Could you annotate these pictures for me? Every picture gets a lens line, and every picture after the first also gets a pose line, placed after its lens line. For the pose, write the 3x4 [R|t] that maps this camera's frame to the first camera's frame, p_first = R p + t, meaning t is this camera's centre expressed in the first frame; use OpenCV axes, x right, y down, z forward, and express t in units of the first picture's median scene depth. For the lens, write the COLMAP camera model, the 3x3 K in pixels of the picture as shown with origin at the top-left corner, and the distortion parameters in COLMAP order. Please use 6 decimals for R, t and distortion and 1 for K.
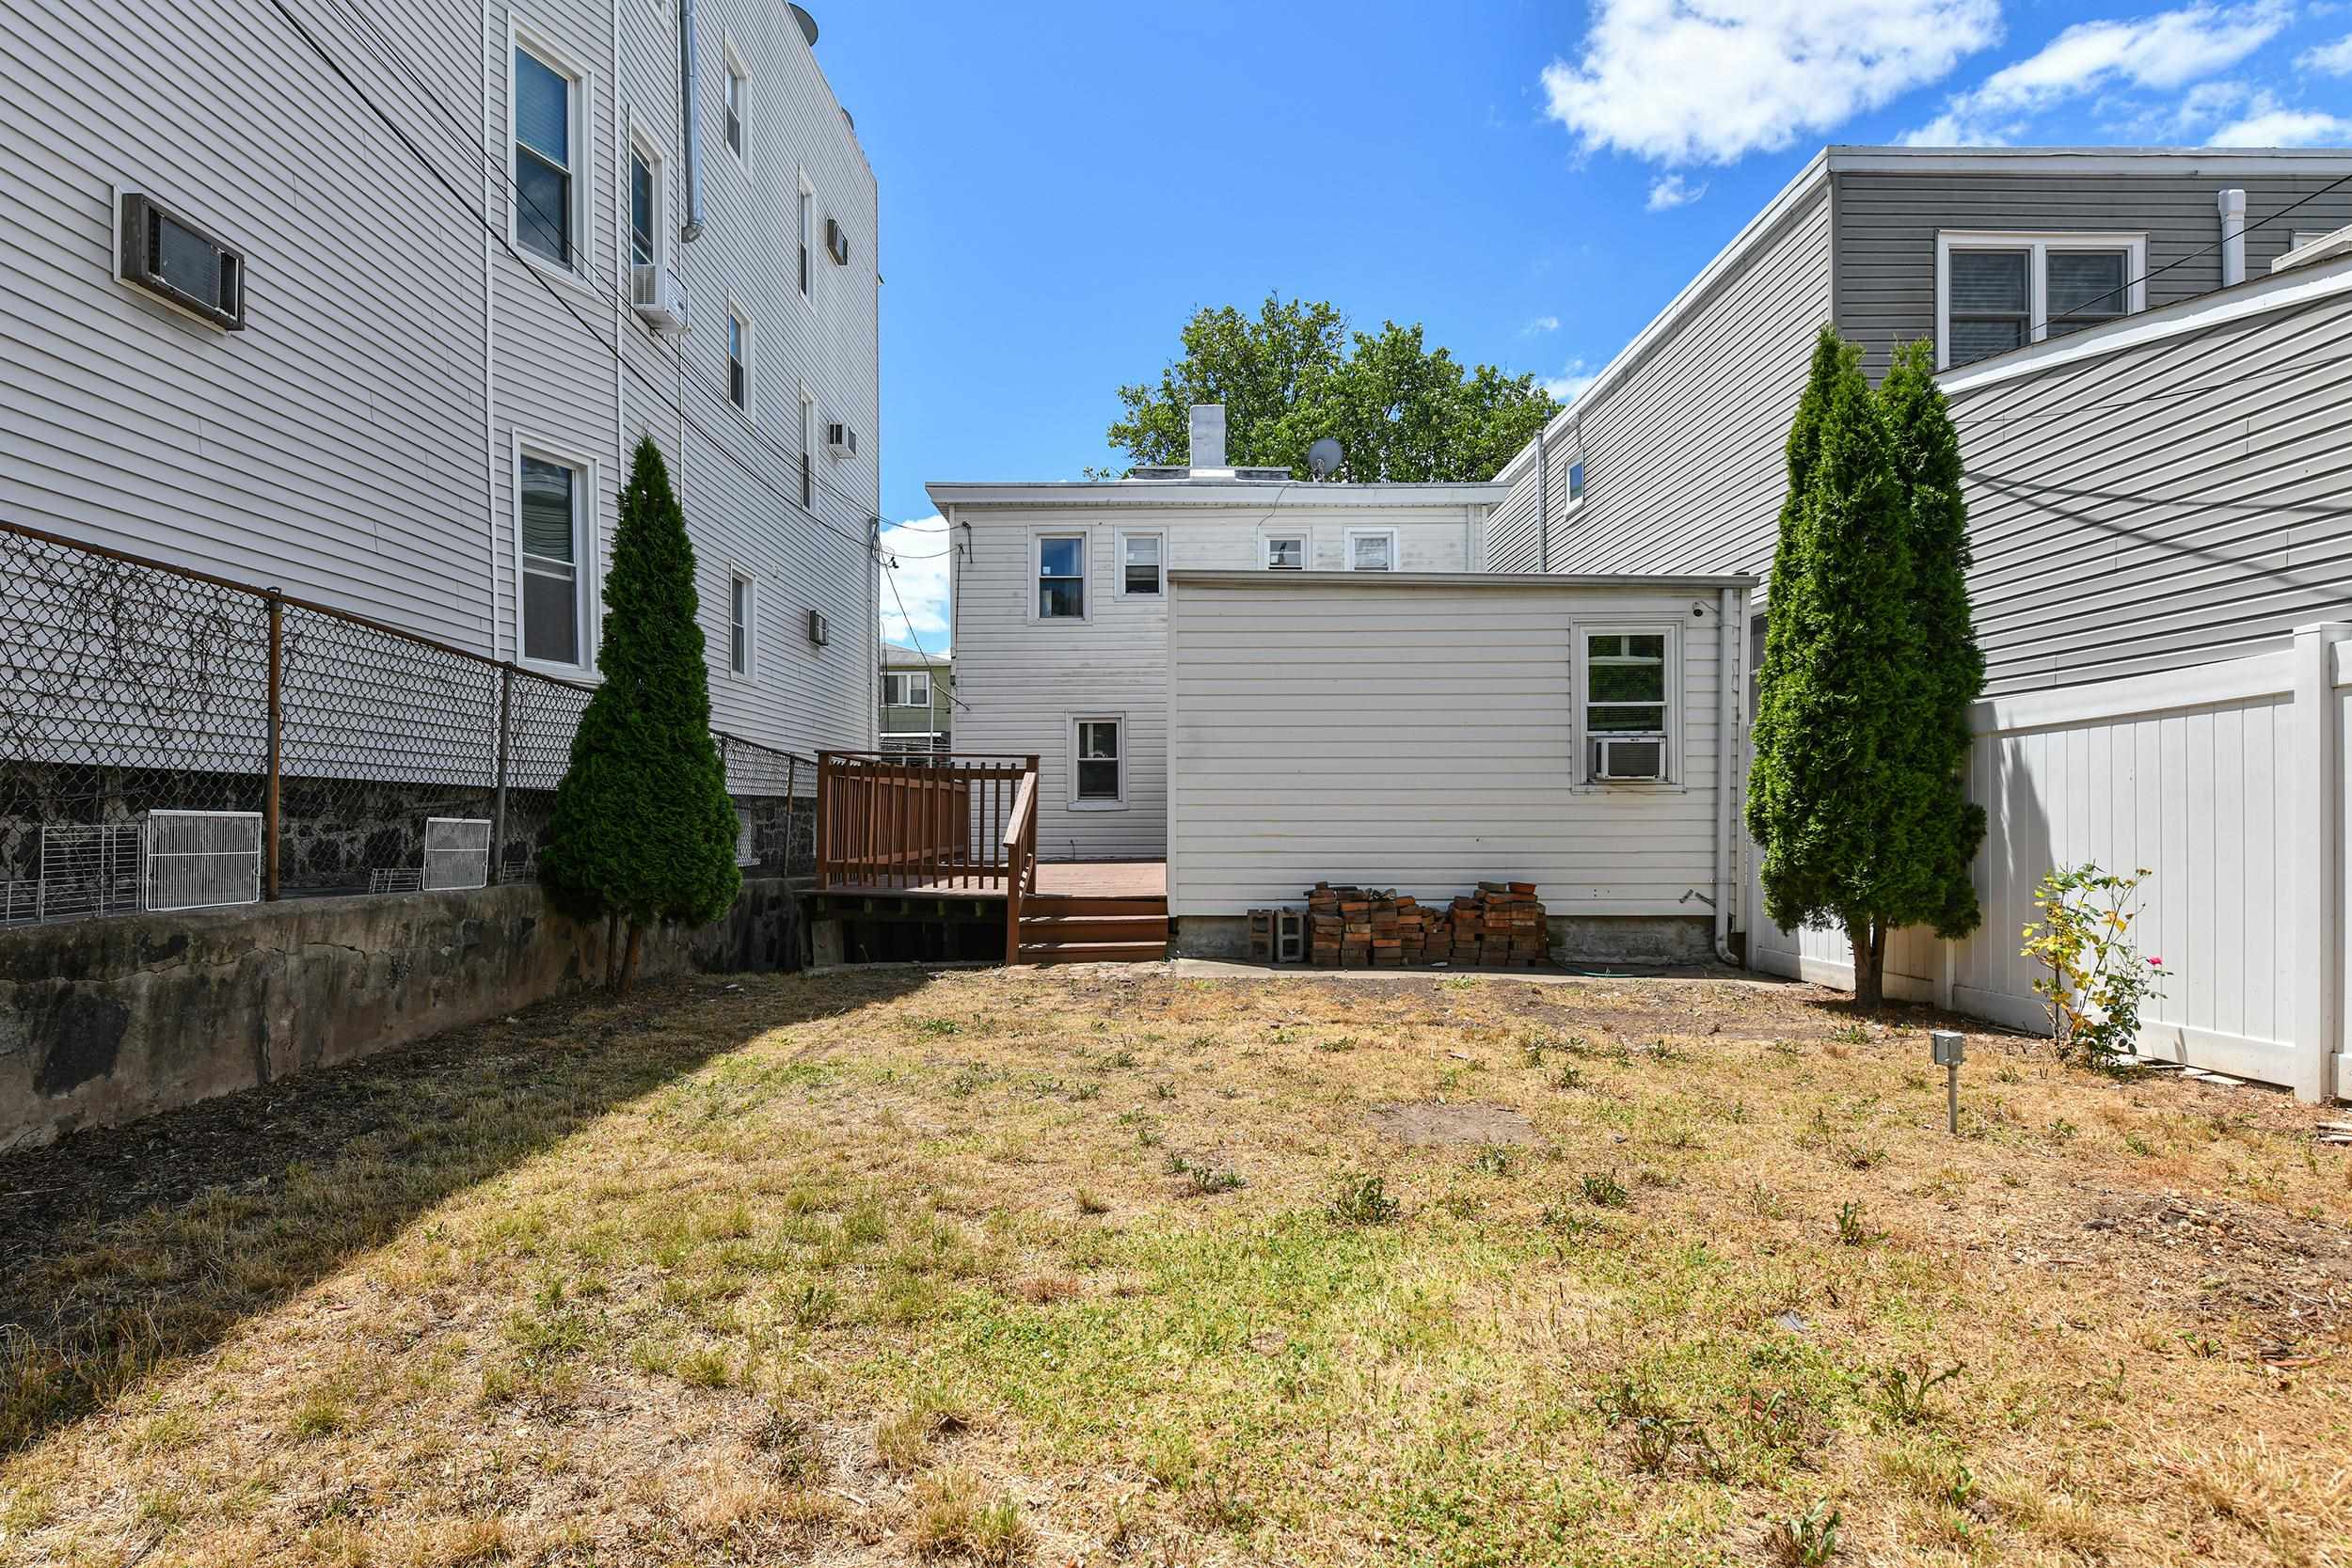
lens RADIAL K [[1269.9, 0, 1161.2], [0, 1269.9, 829.4], [0, 0, 1]] dist [-0.003412, -0.002111]
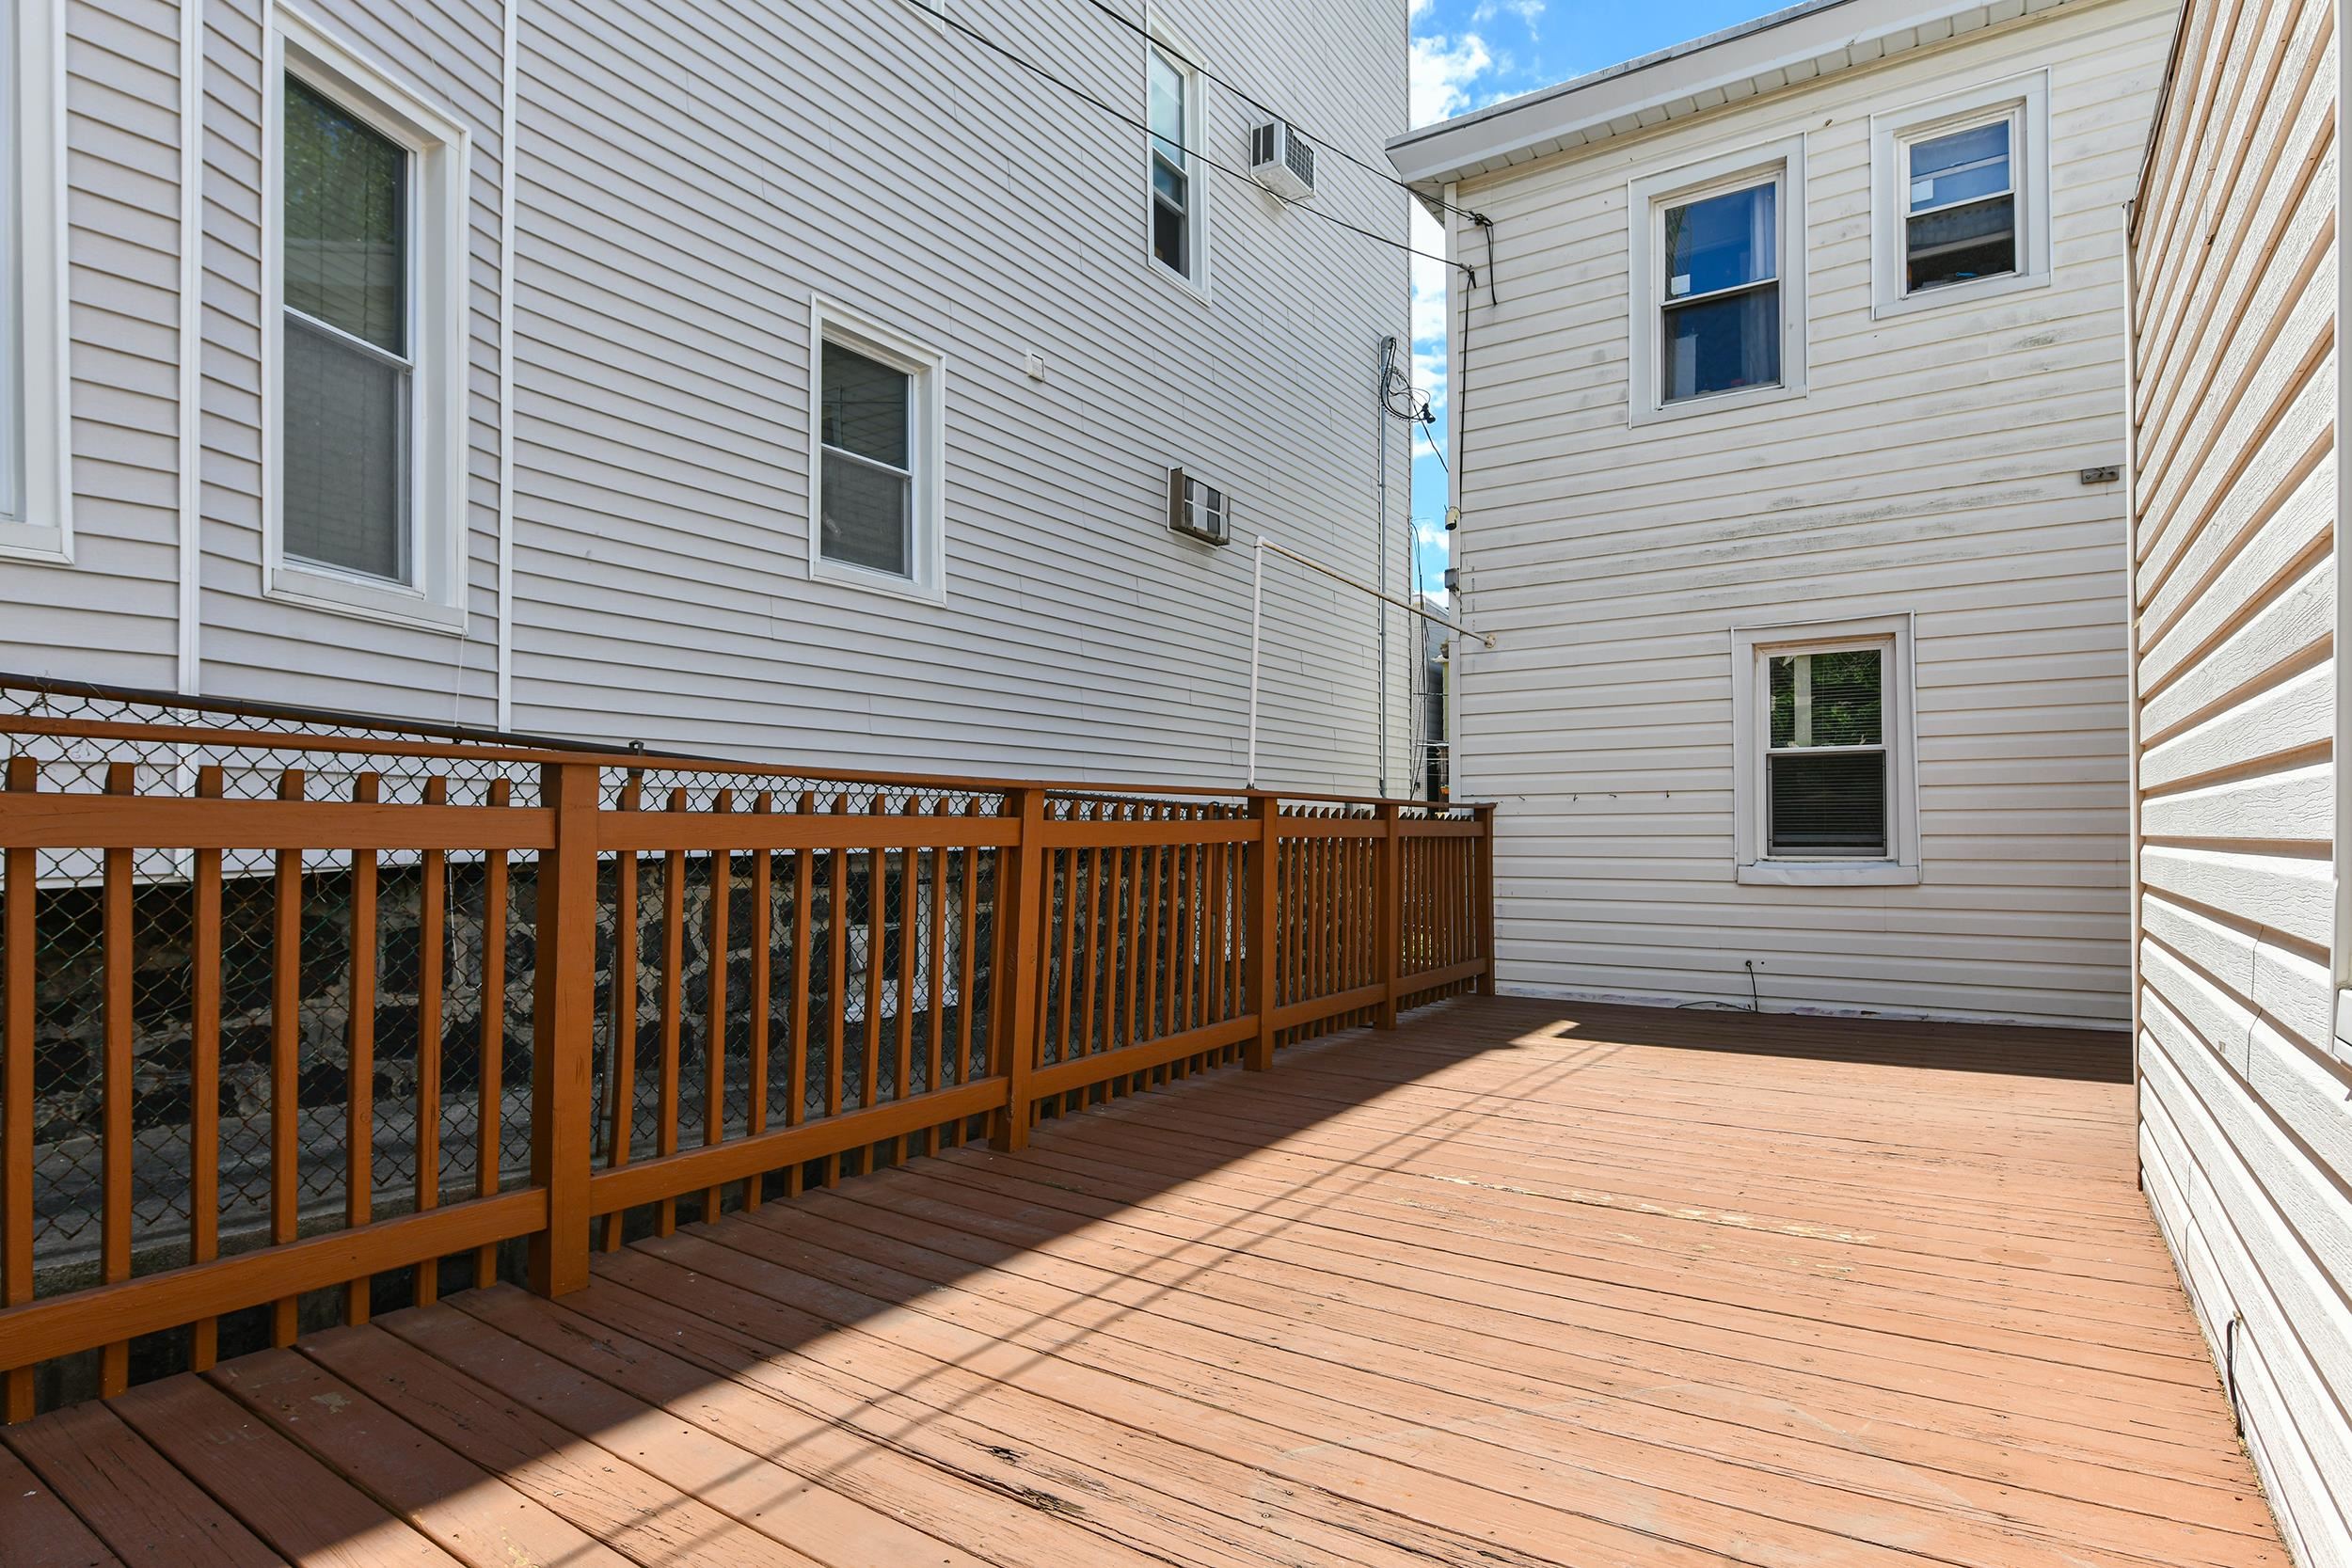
lens RADIAL K [[1268.9, 0, 1165.1], [0, 1268.9, 810.5], [0, 0, 1]] dist [-0.004906, -0.003220]
pose [[0.841346, -0.007595, -0.540443, -0.021696], [-0.005378, 0.999734, -0.022421, -0.050482], [0.540470, 0.021770, 0.841082, 1.057896]]
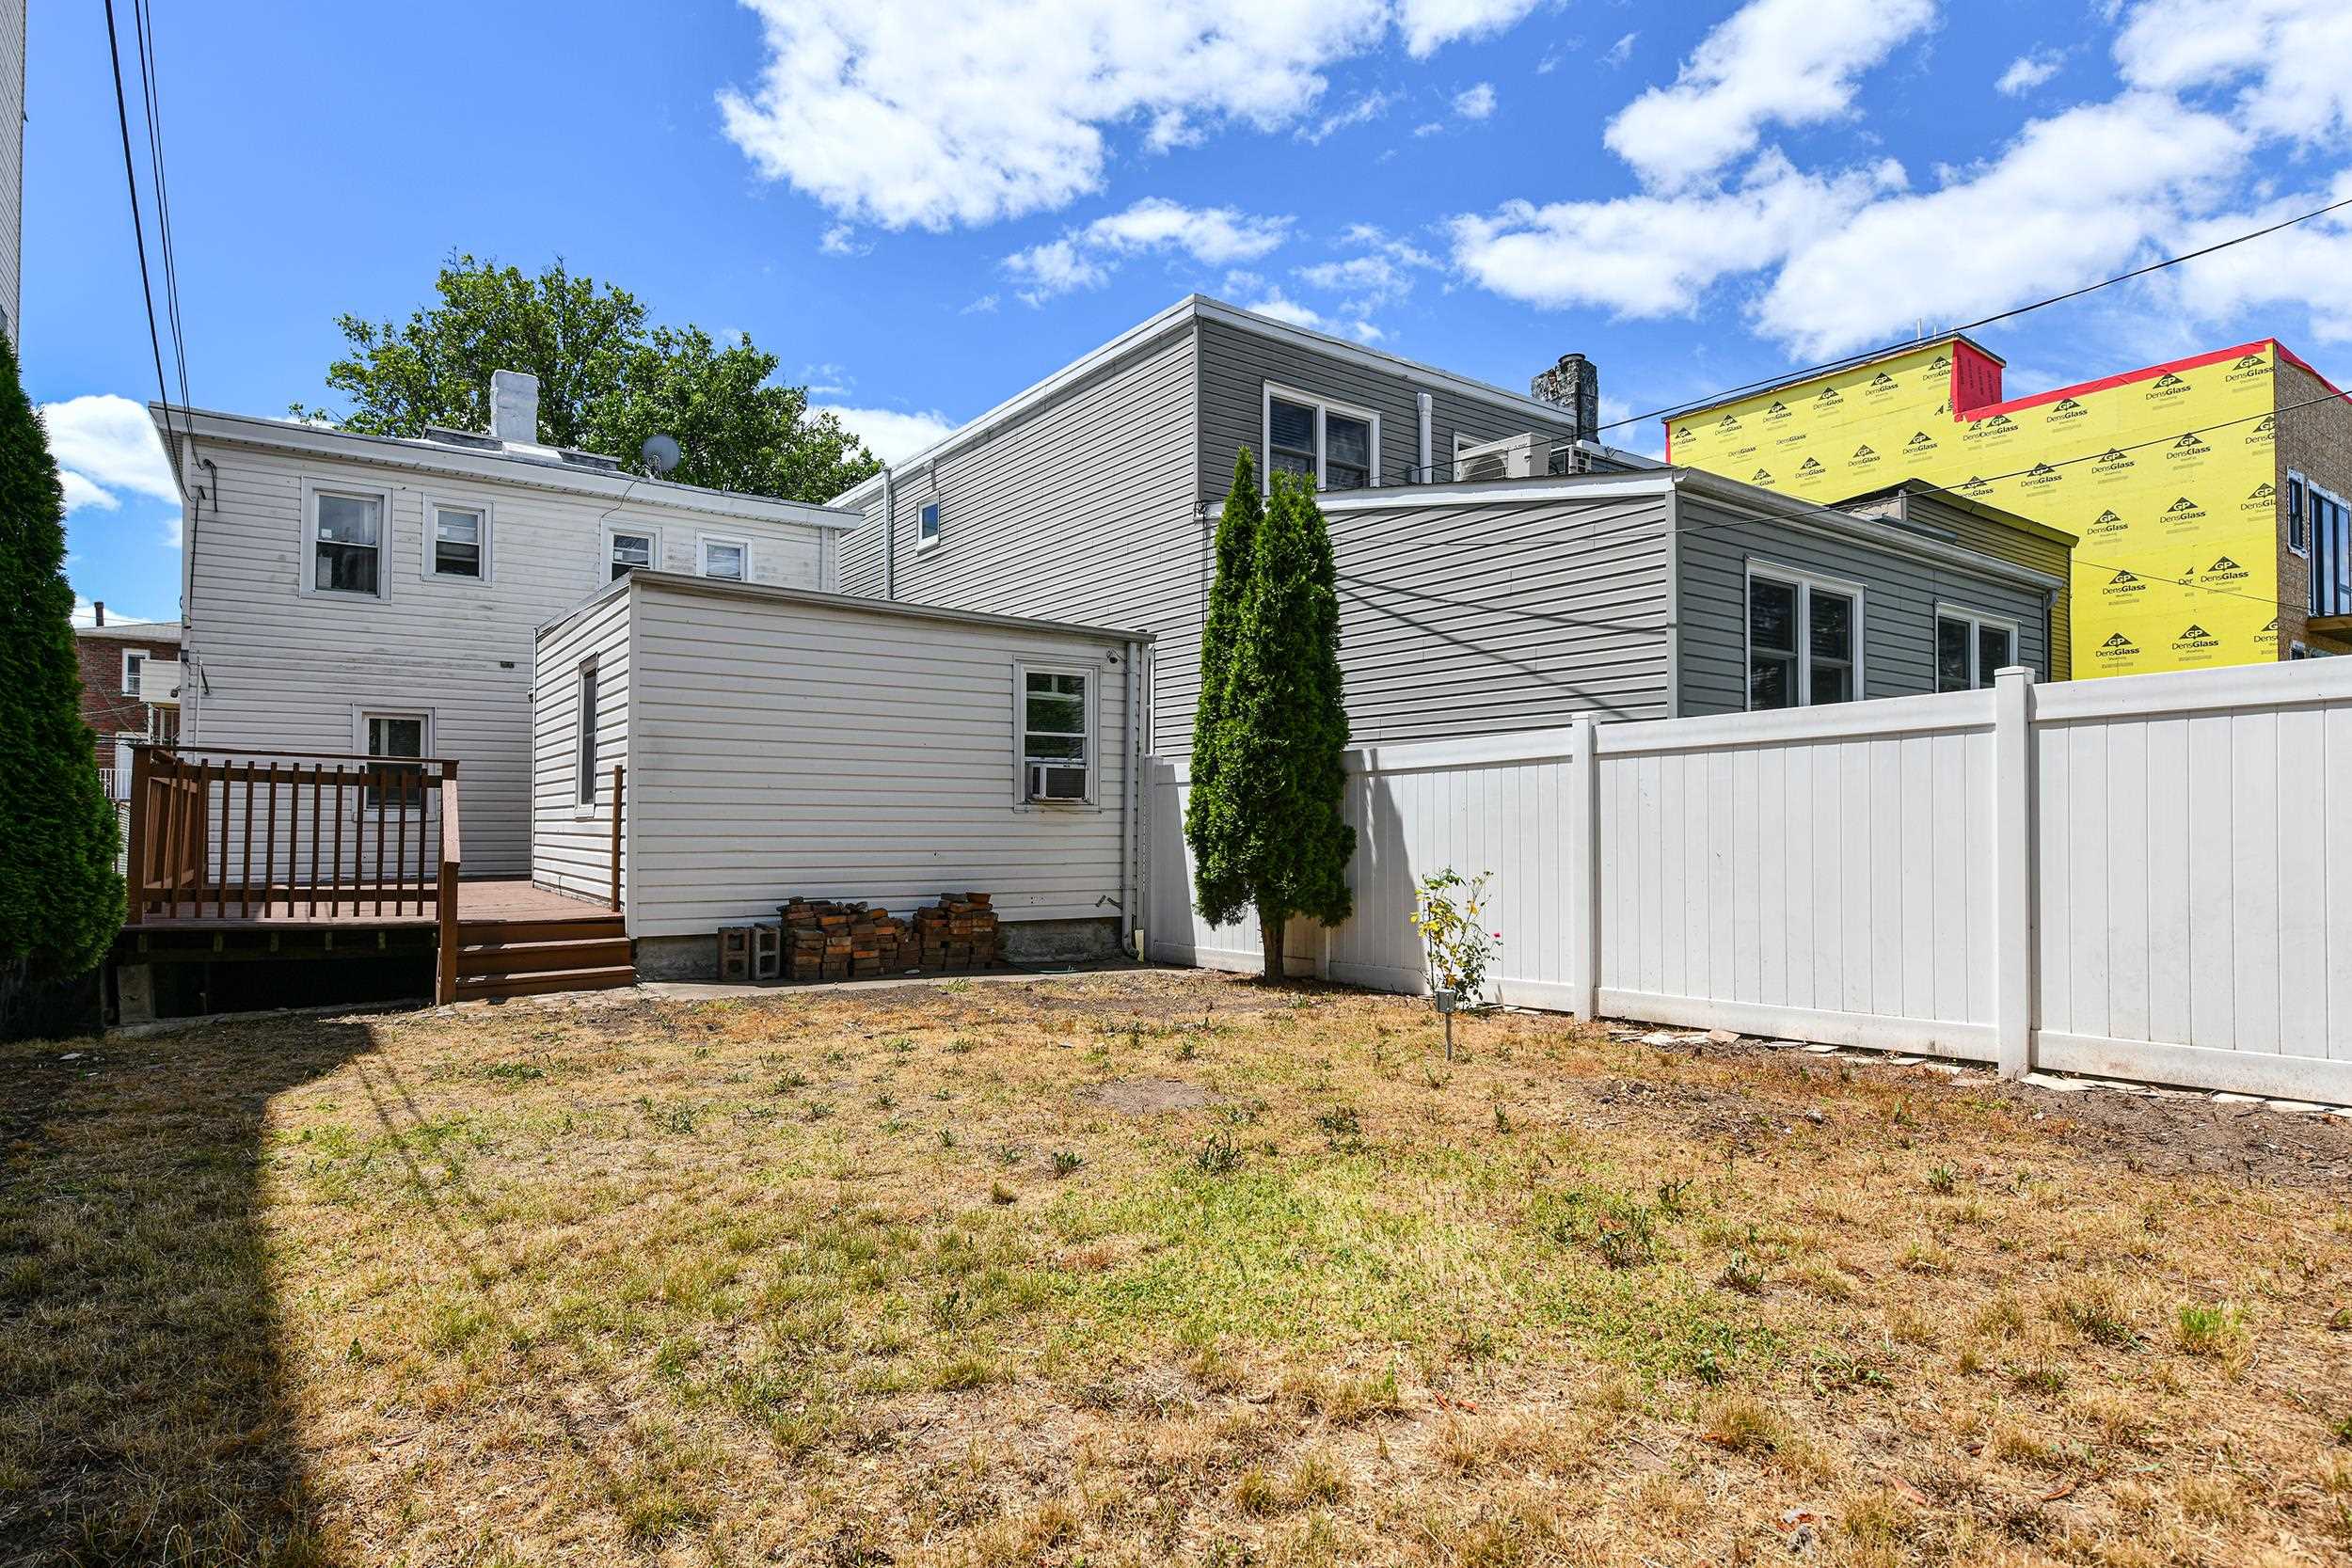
lens RADIAL K [[1268.9, 0, 1165.1], [0, 1268.9, 810.5], [0, 0, 1]] dist [-0.004906, -0.003220]
pose [[0.815815, 0.012760, 0.578172, -0.218083], [0.001239, 0.999716, -0.023812, -0.002757], [-0.578312, 0.020142, 0.815567, 0.012038]]
